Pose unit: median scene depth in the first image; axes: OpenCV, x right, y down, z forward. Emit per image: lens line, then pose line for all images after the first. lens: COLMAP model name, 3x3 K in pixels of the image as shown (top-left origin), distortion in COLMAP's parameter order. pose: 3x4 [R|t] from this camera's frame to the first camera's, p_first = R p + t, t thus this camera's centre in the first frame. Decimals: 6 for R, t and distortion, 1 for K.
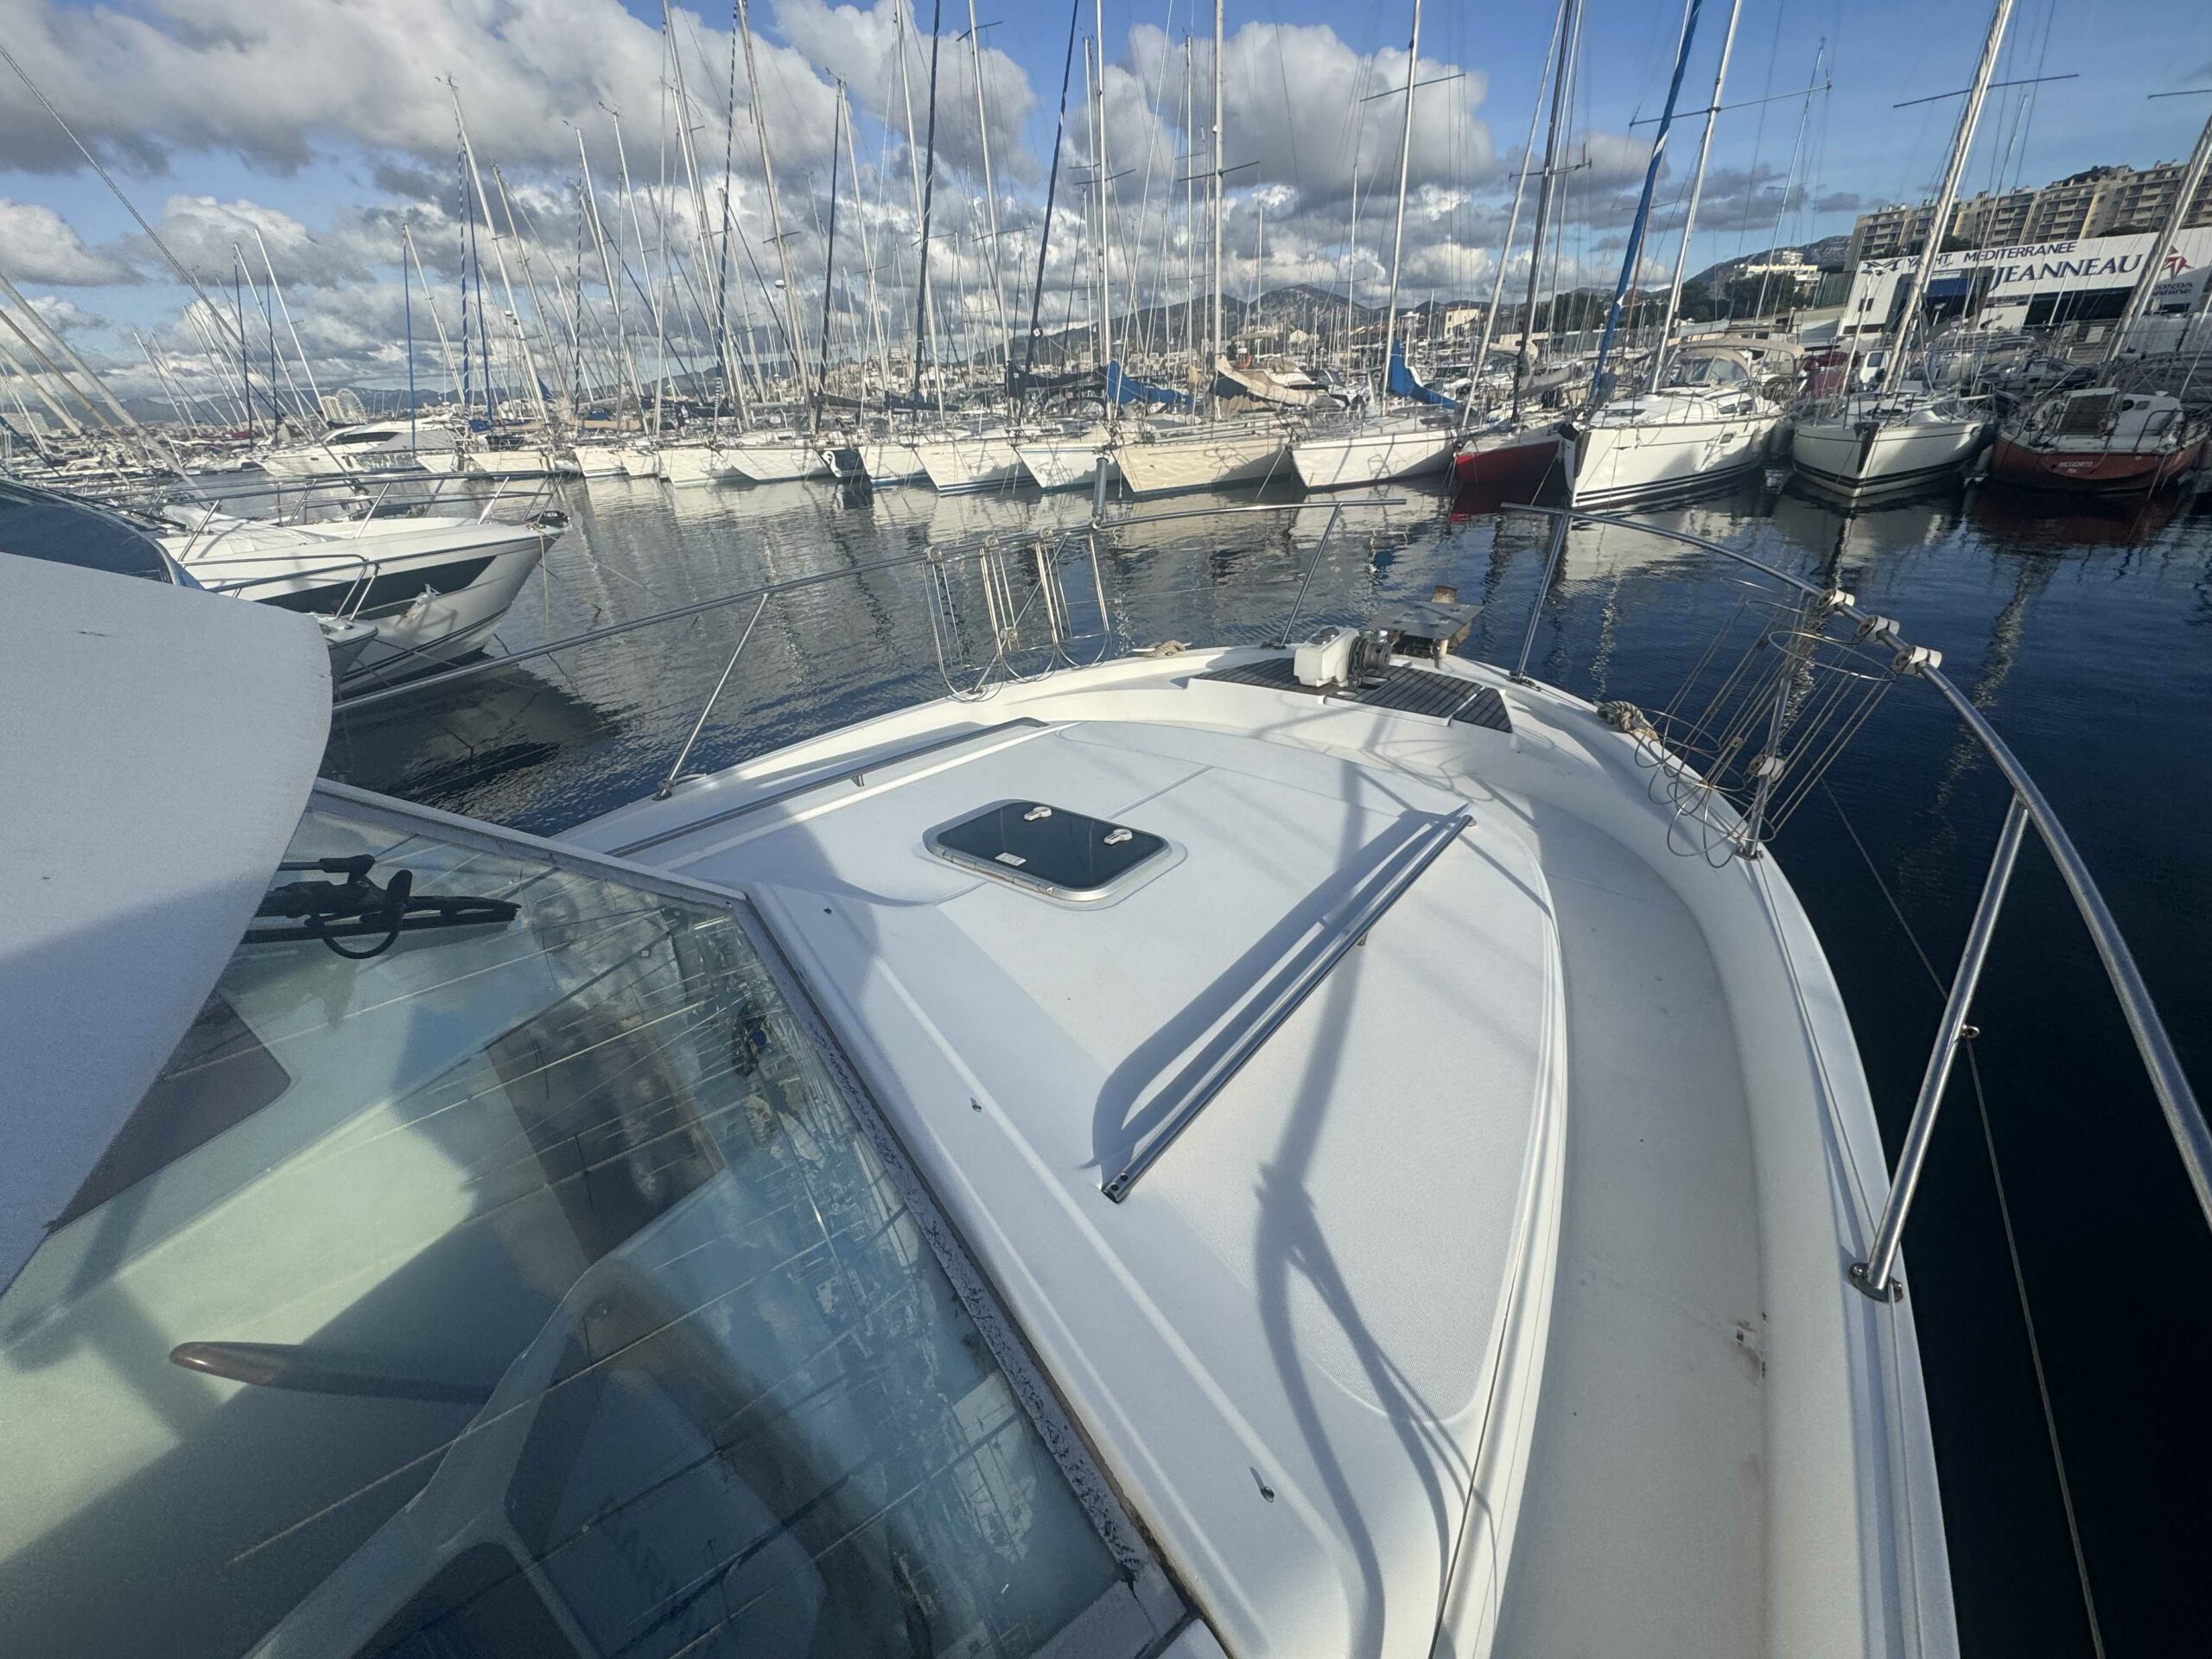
lens RADIAL K [[864.2, 0, 1119.3], [0, 864.2, 830.5], [0, 0, 1]] dist [-0.004681, -0.000910]
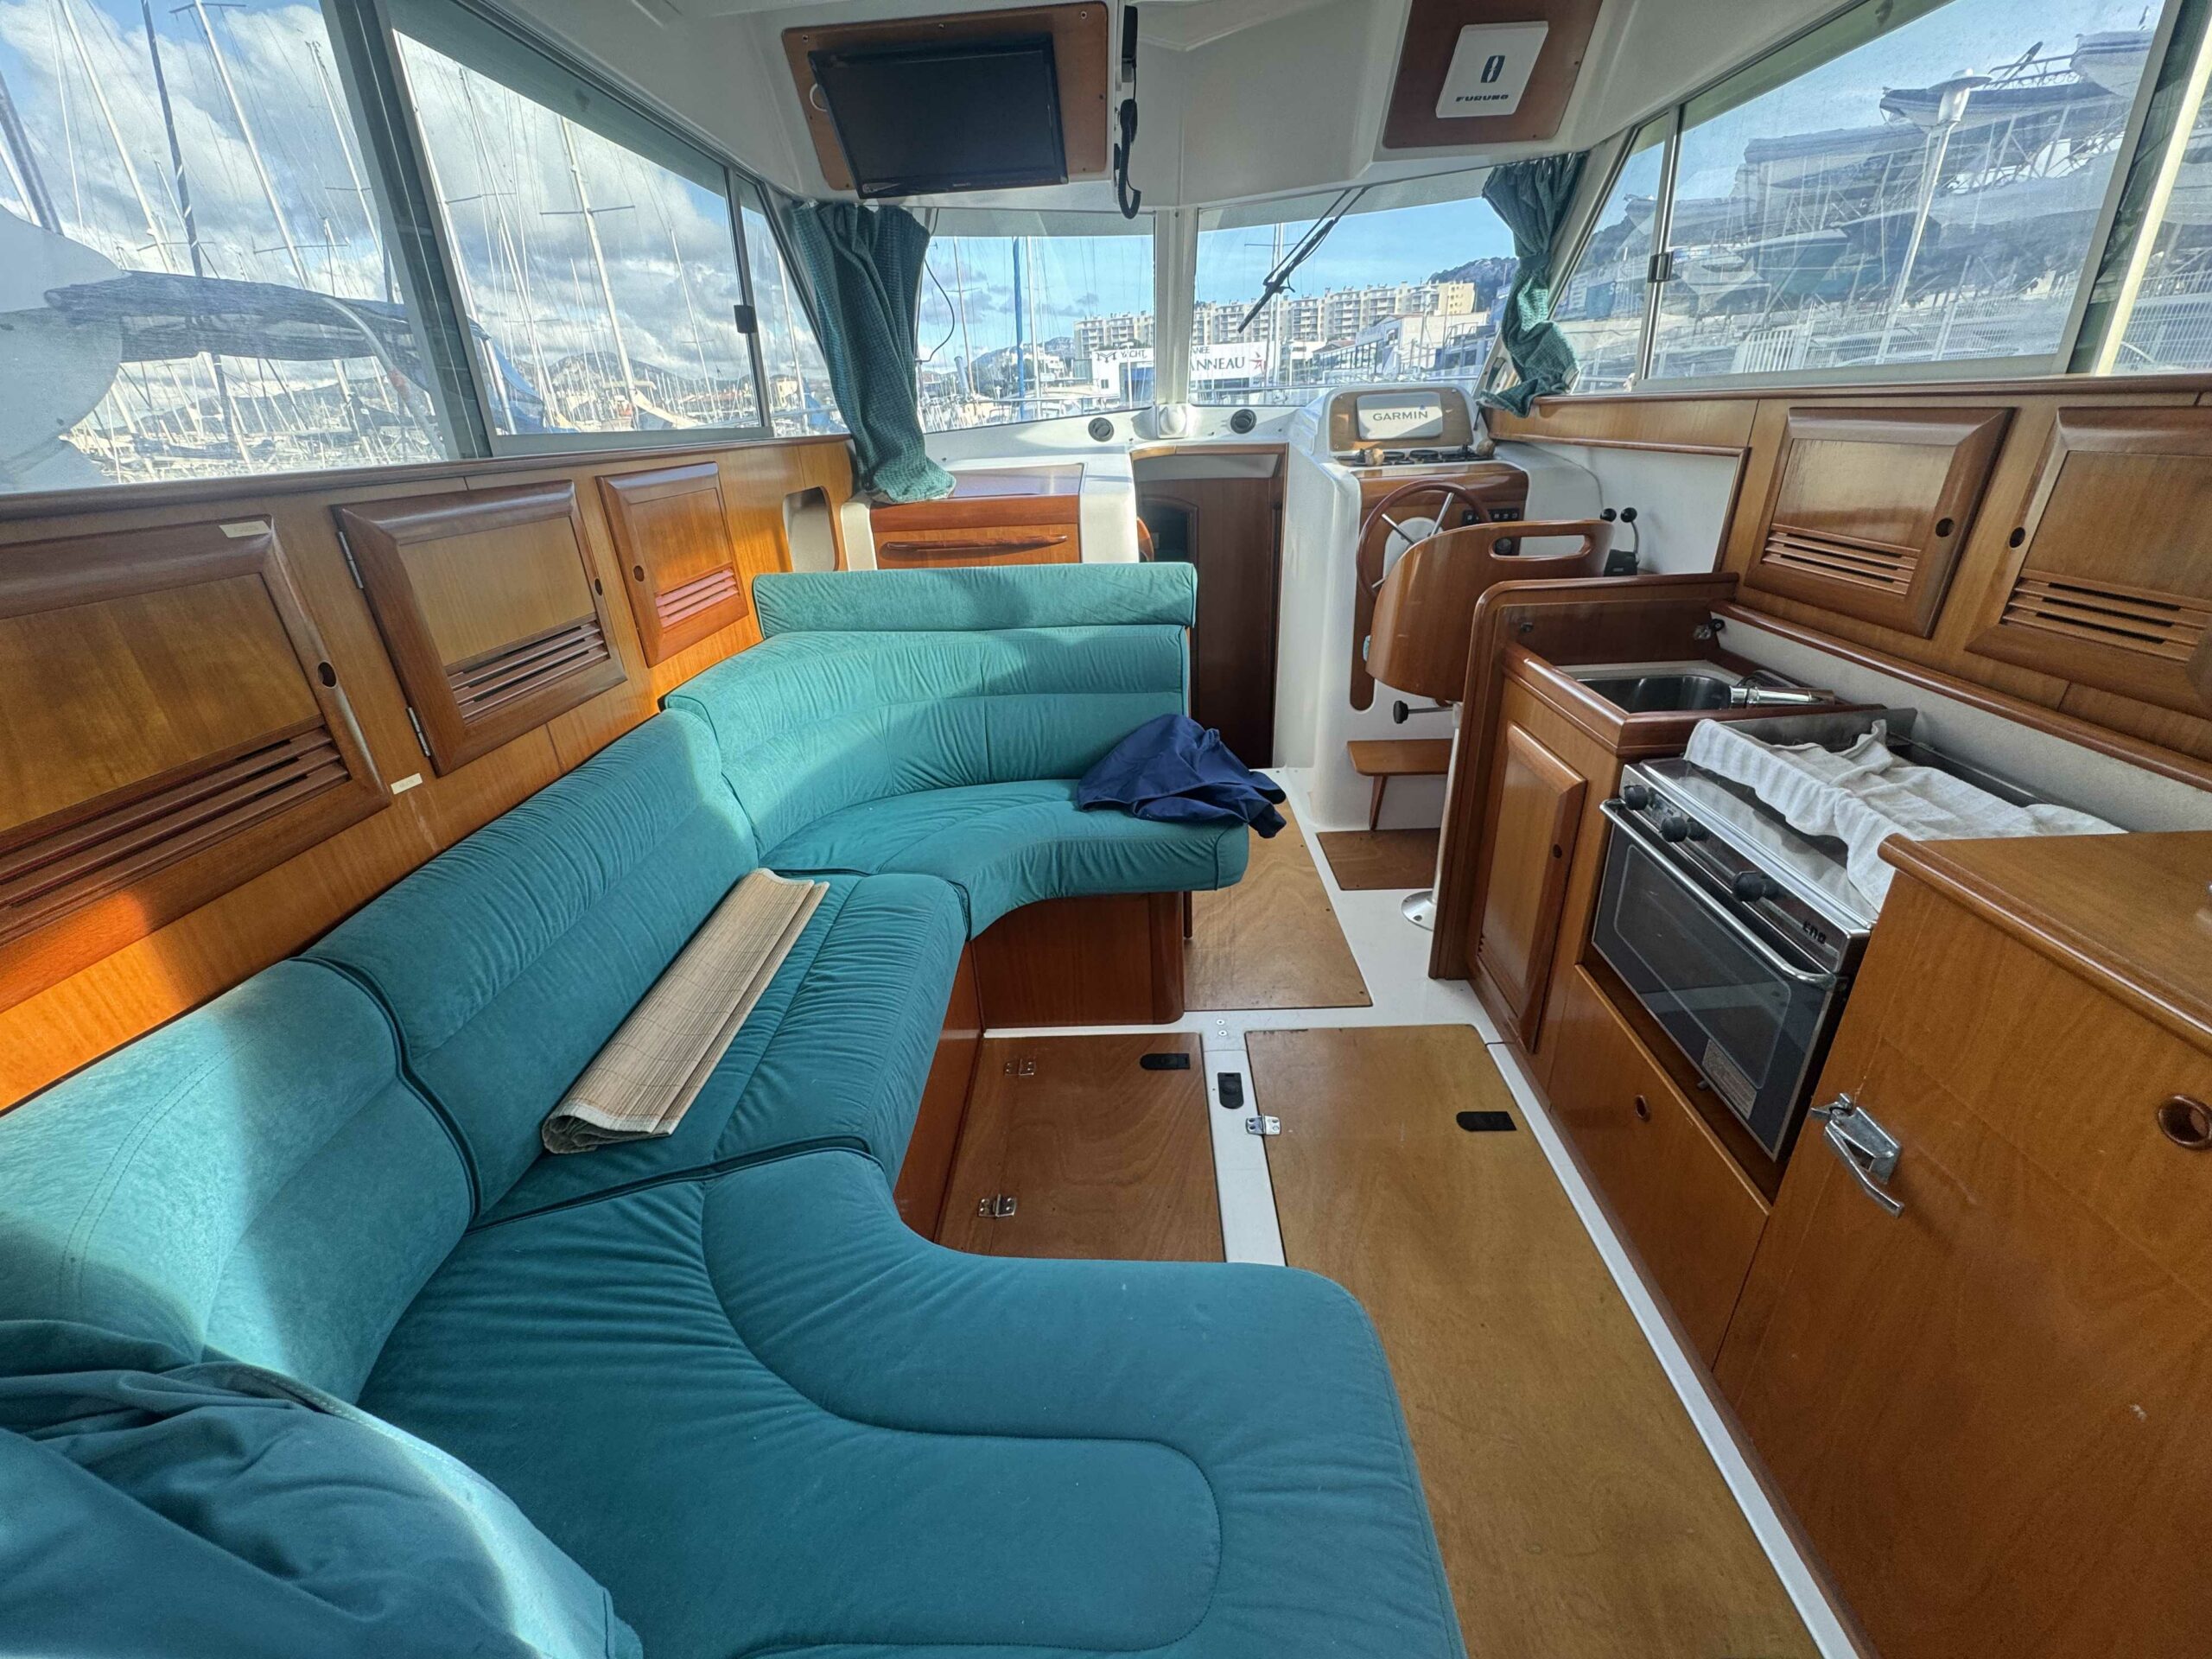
lens RADIAL K [[864.2, 0, 1103.0], [0, 864.2, 838.3], [0, 0, 1]] dist [-0.004681, -0.000910]
pose [[0.795517, -0.250845, 0.551569, -0.108275], [0.283183, 0.958670, 0.027560, 0.055339], [-0.535686, 0.134271, 0.833674, -0.039790]]
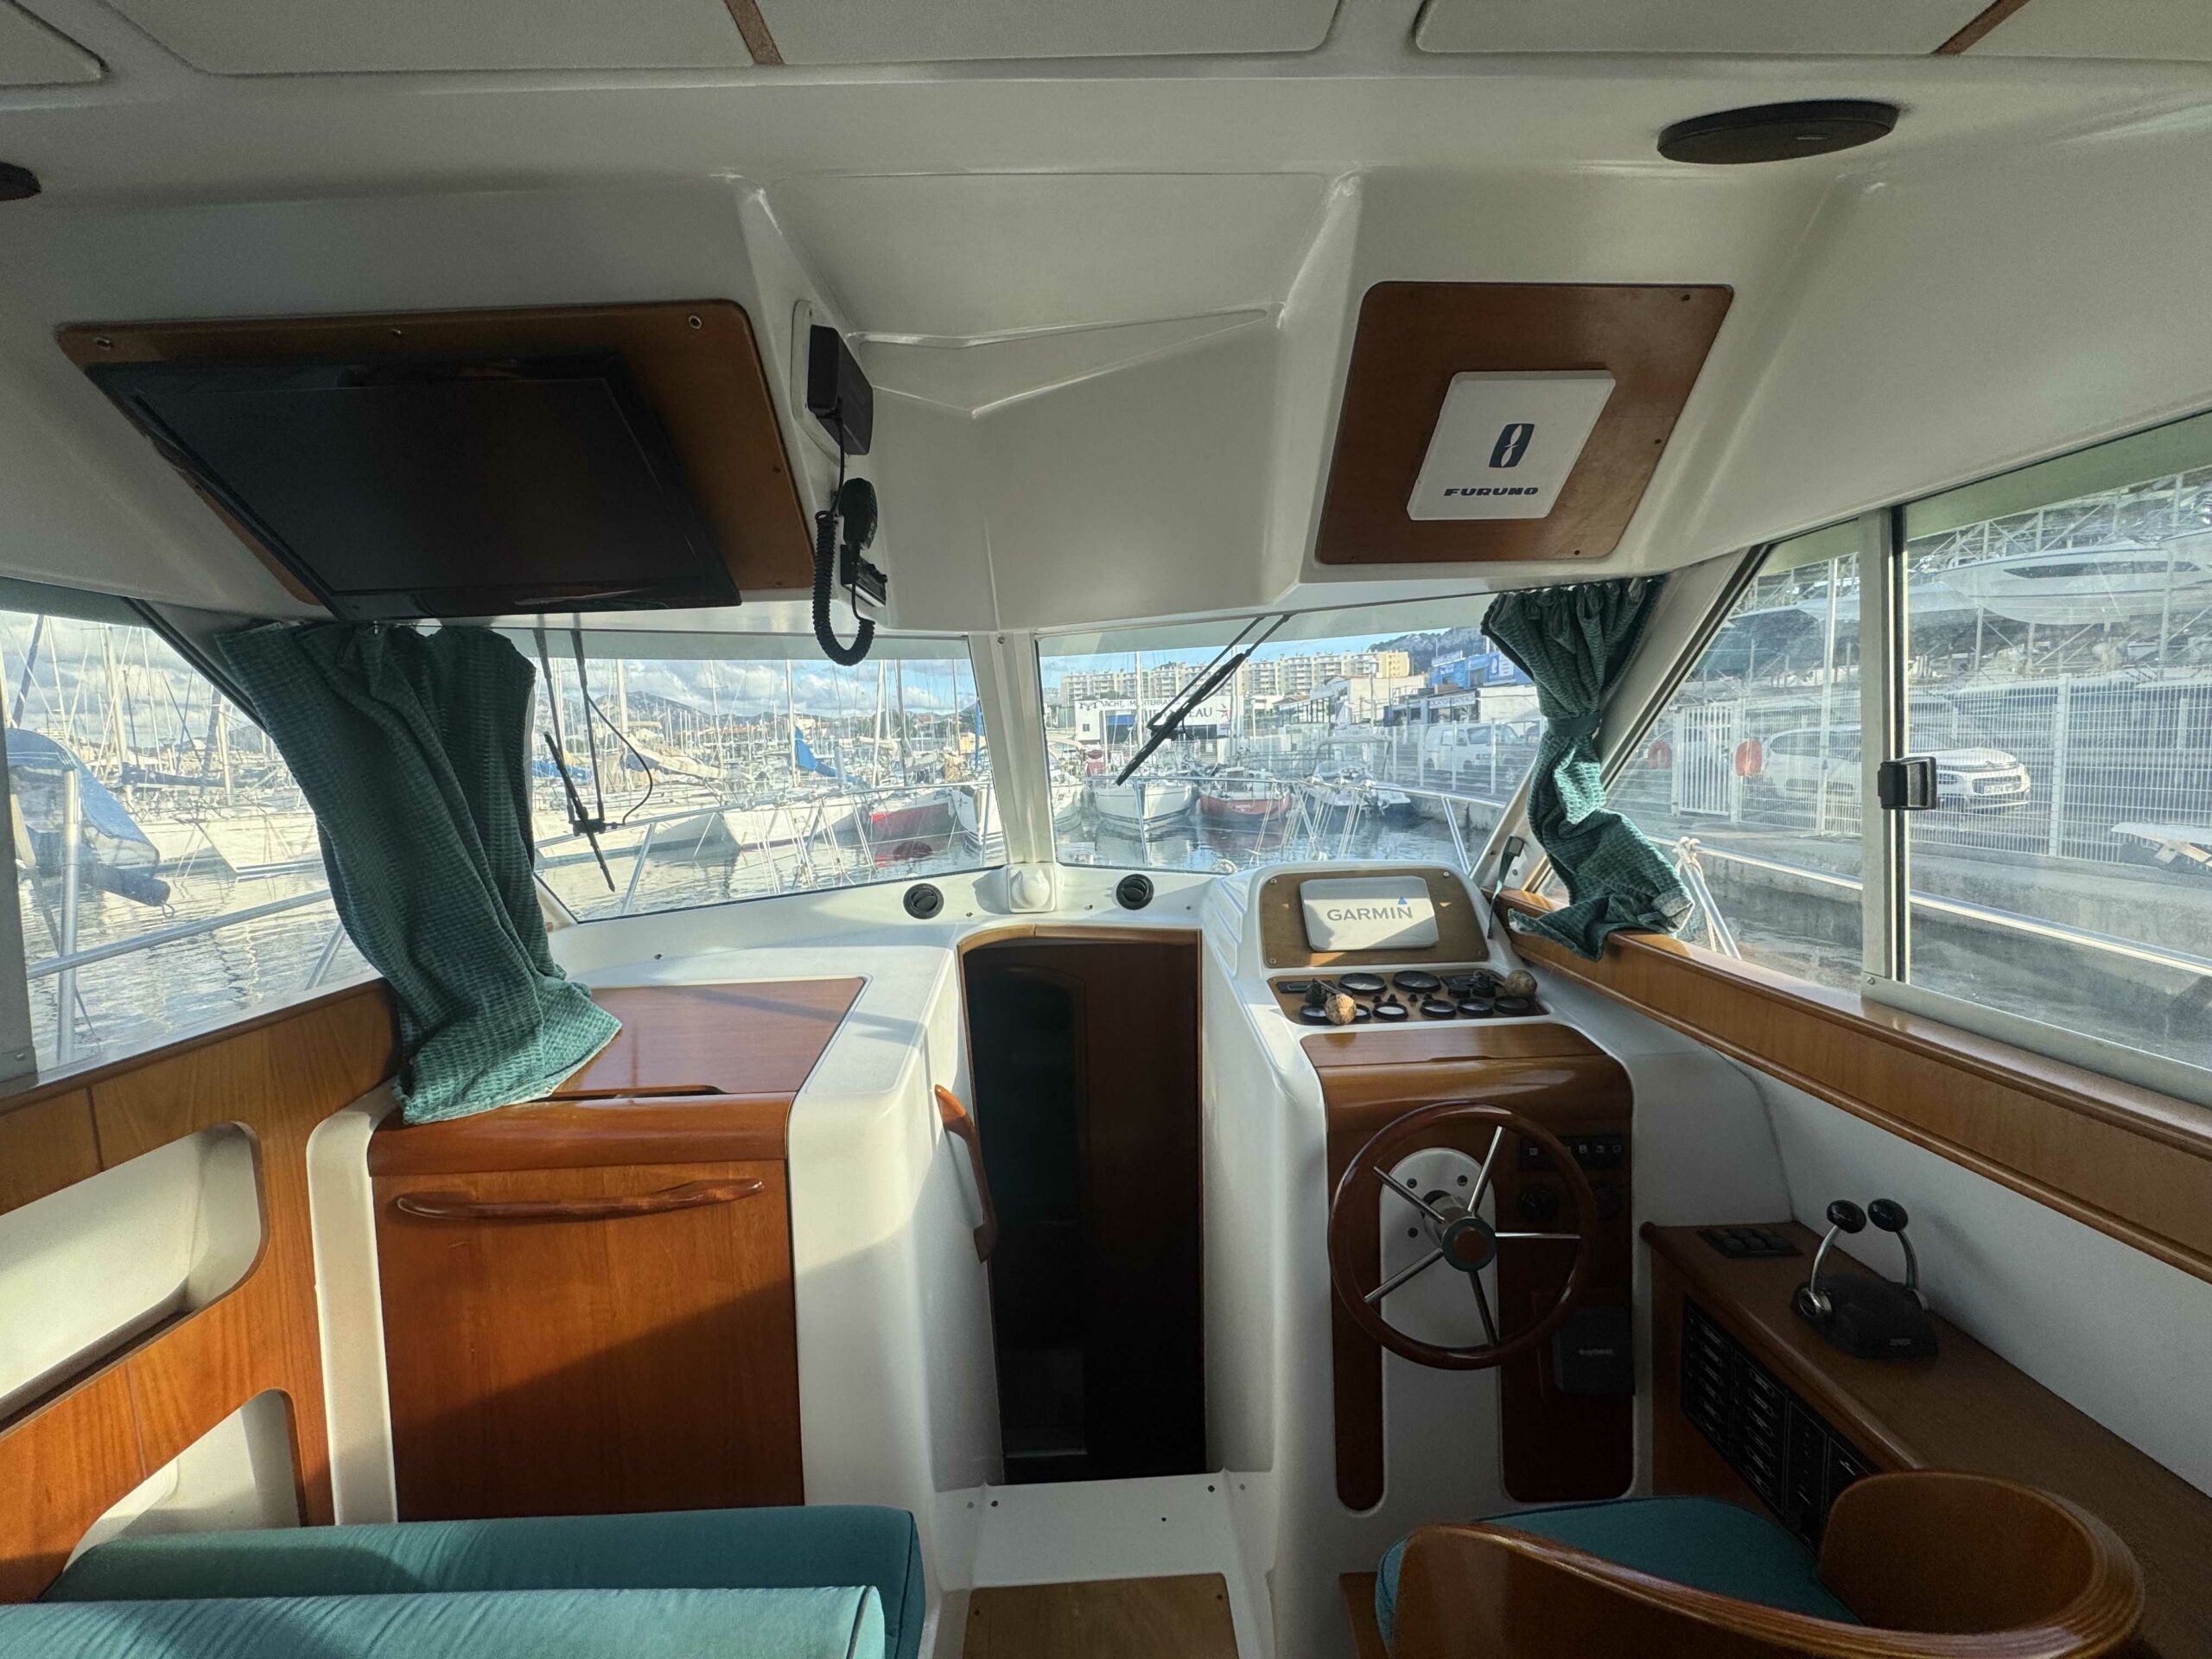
lens RADIAL K [[864.2, 0, 1116.3], [0, 864.2, 861.1], [0, 0, 1]] dist [-0.004681, -0.000910]
pose [[0.774770, -0.050669, 0.630209, -0.069316], [0.282688, 0.919360, -0.273615, 0.030212], [-0.565525, 0.390141, 0.726616, -0.019119]]
